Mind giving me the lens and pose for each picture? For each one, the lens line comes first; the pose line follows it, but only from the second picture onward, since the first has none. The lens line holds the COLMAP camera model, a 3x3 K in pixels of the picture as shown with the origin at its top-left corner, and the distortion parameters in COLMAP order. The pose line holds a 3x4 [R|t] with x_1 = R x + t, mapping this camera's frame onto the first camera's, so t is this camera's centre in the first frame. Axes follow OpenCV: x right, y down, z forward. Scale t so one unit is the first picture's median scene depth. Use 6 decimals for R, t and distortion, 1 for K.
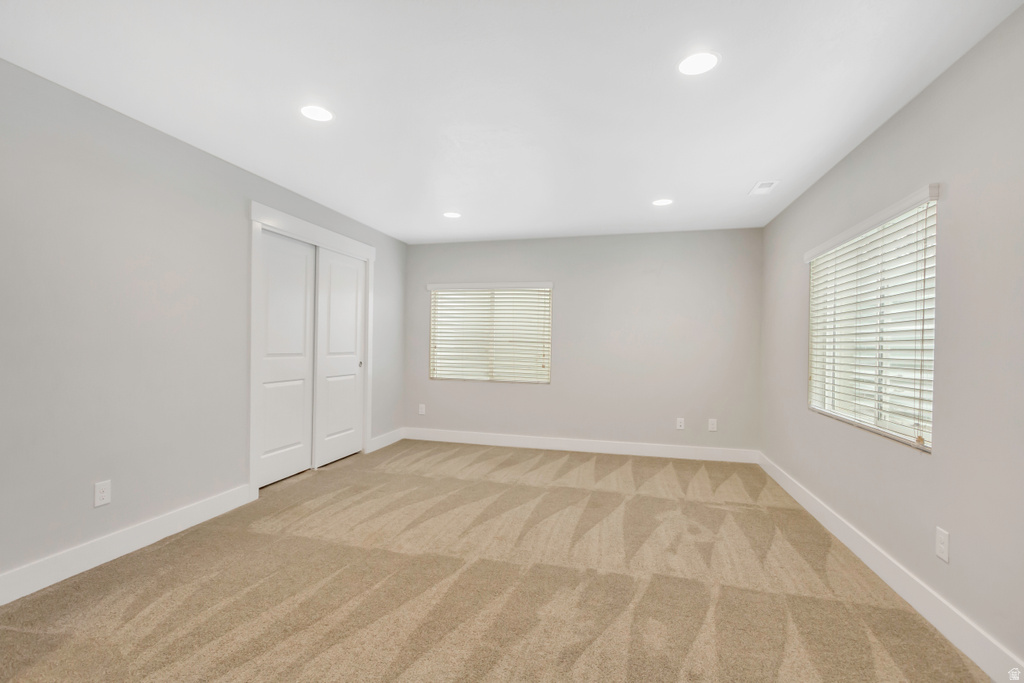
lens RADIAL K [[468.3, 0, 507.5], [0, 468.3, 345.7], [0, 0, 1]] dist [0.009896, -0.000104]
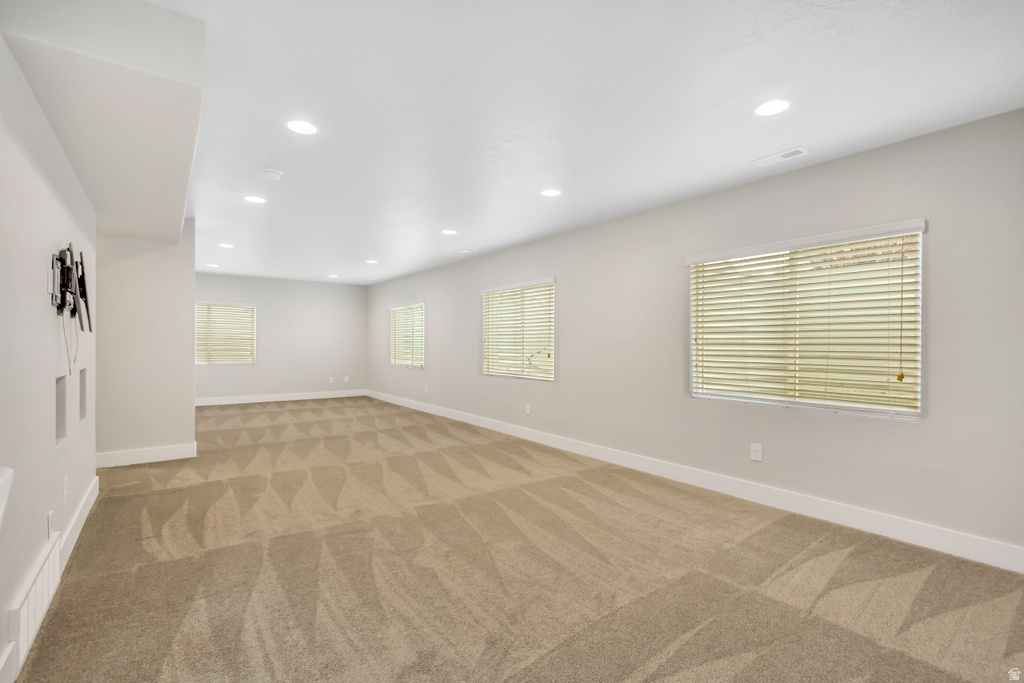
lens RADIAL K [[468.3, 0, 507.5], [0, 468.3, 345.7], [0, 0, 1]] dist [0.009896, -0.000104]
pose [[0.635568, -0.014711, 0.771904, -0.701161], [0.005769, 0.999881, 0.014305, -0.003844], [-0.772023, -0.004639, 0.635578, -0.850852]]
